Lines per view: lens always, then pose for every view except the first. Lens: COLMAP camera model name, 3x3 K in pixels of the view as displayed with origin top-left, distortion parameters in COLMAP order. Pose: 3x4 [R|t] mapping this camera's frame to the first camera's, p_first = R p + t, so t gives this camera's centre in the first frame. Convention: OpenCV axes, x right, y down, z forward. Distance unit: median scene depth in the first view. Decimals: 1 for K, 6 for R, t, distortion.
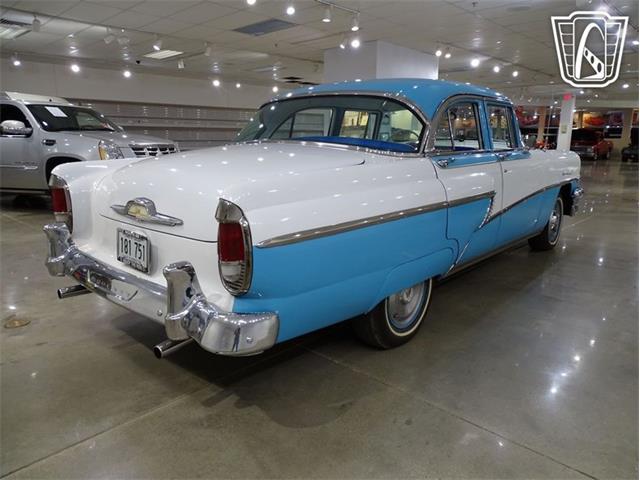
lens RADIAL K [[451.1, 0, 320.0], [0, 451.1, 240.0], [0, 0, 1]] dist [-0.004188, -0.001178]
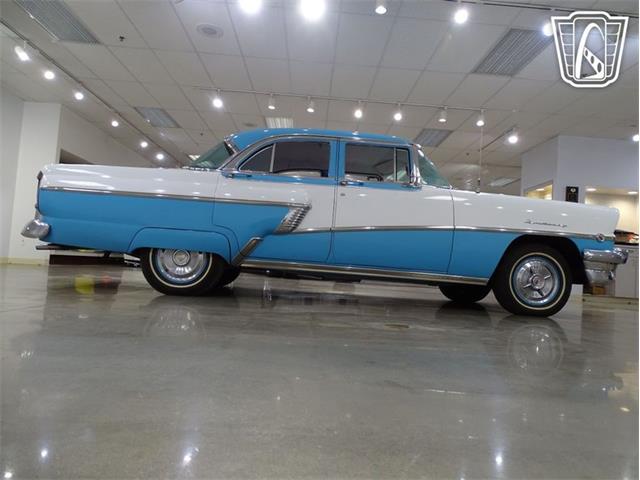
lens RADIAL K [[450.8, 0, 321.4], [0, 450.8, 243.9], [0, 0, 1]] dist [-0.004886, -0.001324]
pose [[0.710824, 0.008930, -0.703313, 1.501079], [-0.213740, 0.955376, -0.203892, 0.266366], [0.670108, 0.295258, 0.681013, 0.292821]]
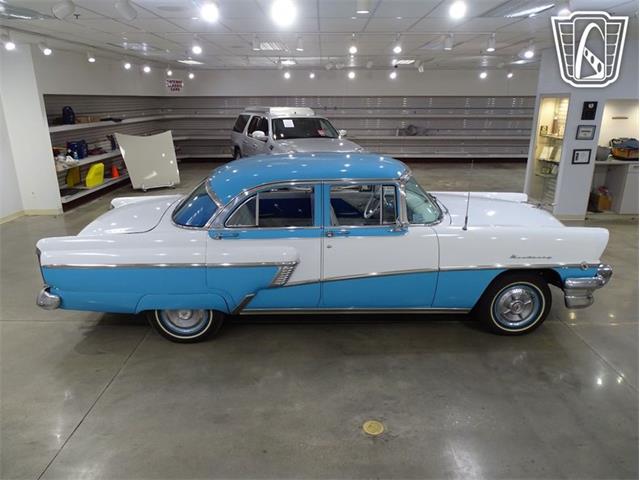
lens RADIAL K [[451.1, 0, 320.0], [0, 451.1, 240.0], [0, 0, 1]] dist [-0.004188, -0.001178]
pose [[0.689112, 0.213439, -0.692509, 1.529623], [-0.154681, 0.976940, 0.147182, -0.430888], [0.707954, 0.005693, 0.706236, 0.212069]]
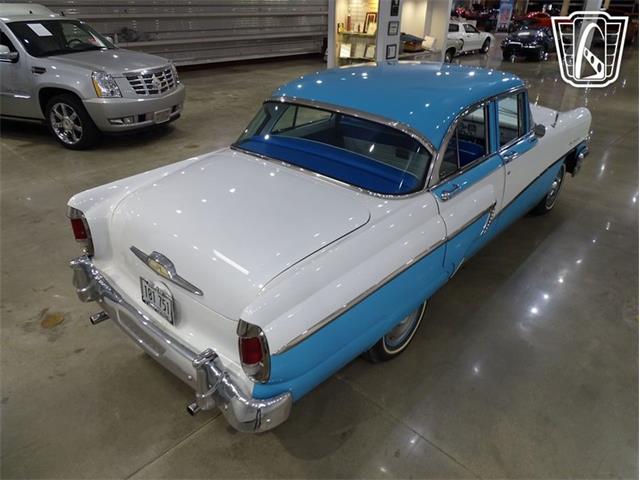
lens RADIAL K [[451.1, 0, 320.0], [0, 451.1, 240.0], [0, 0, 1]] dist [-0.004188, -0.001178]
pose [[0.999946, 0.010357, 0.000993, -0.015087], [-0.010241, 0.962898, 0.269671, -0.353580], [0.001836, -0.269666, 0.962952, -0.020579]]
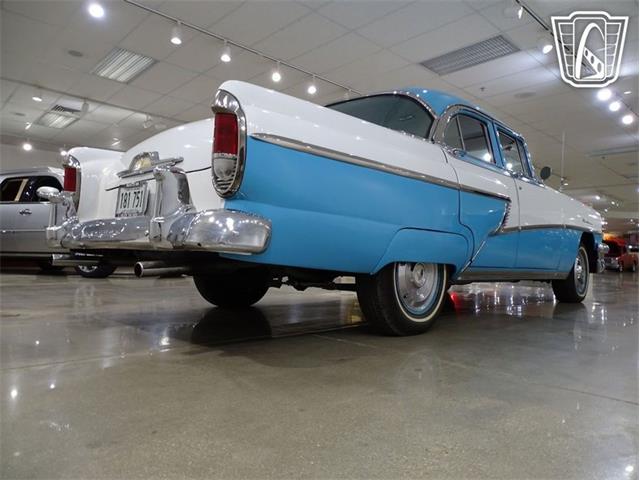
lens RADIAL K [[454.3, 0, 320.0], [0, 454.3, 240.0], [0, 0, 1]] dist [-0.038908, 0.041641]
pose [[0.998563, 0.020849, -0.049377, 0.035291], [-0.032875, 0.965846, -0.257022, 0.285370], [0.042332, 0.258276, 0.965143, 0.080509]]
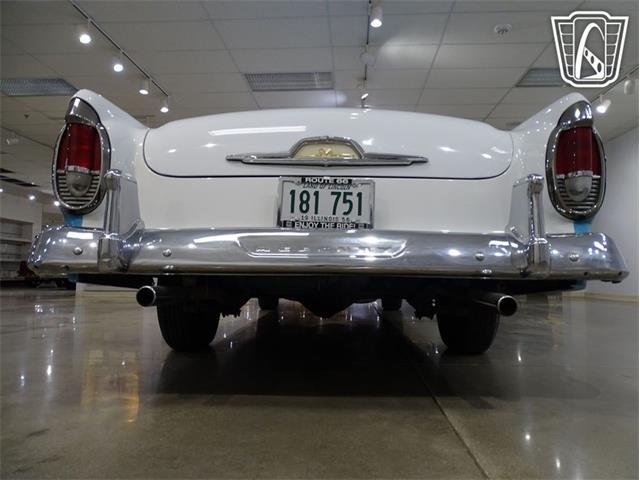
lens RADIAL K [[451.1, 0, 320.0], [0, 451.1, 240.0], [0, 0, 1]] dist [-0.004188, -0.001178]
pose [[0.767953, 0.057649, 0.637907, -0.702512], [0.130267, 0.961068, -0.243678, 0.194364], [-0.627119, 0.270232, 0.730545, 0.448043]]
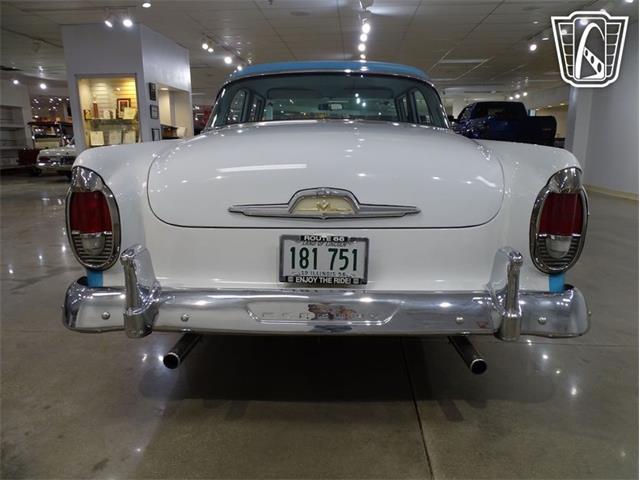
lens RADIAL K [[451.1, 0, 320.0], [0, 451.1, 240.0], [0, 0, 1]] dist [-0.004188, -0.001178]
pose [[0.769237, -0.141066, 0.623197, -0.721736], [0.143353, 0.988563, 0.046824, -0.037165], [-0.622675, 0.053318, 0.780662, 0.367692]]
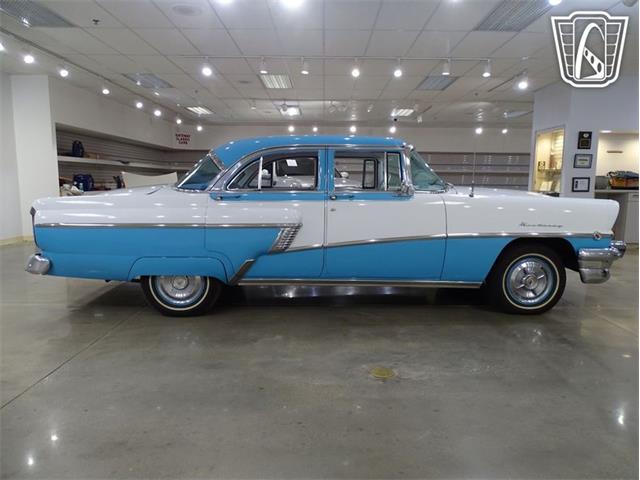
lens RADIAL K [[450.8, 0, 321.4], [0, 450.8, 243.9], [0, 0, 1]] dist [-0.004886, -0.001324]
pose [[0.688969, 0.100560, -0.717781, 1.546674], [-0.163607, 0.986346, -0.018853, -0.055481], [0.706084, 0.130423, 0.696014, 0.266113]]
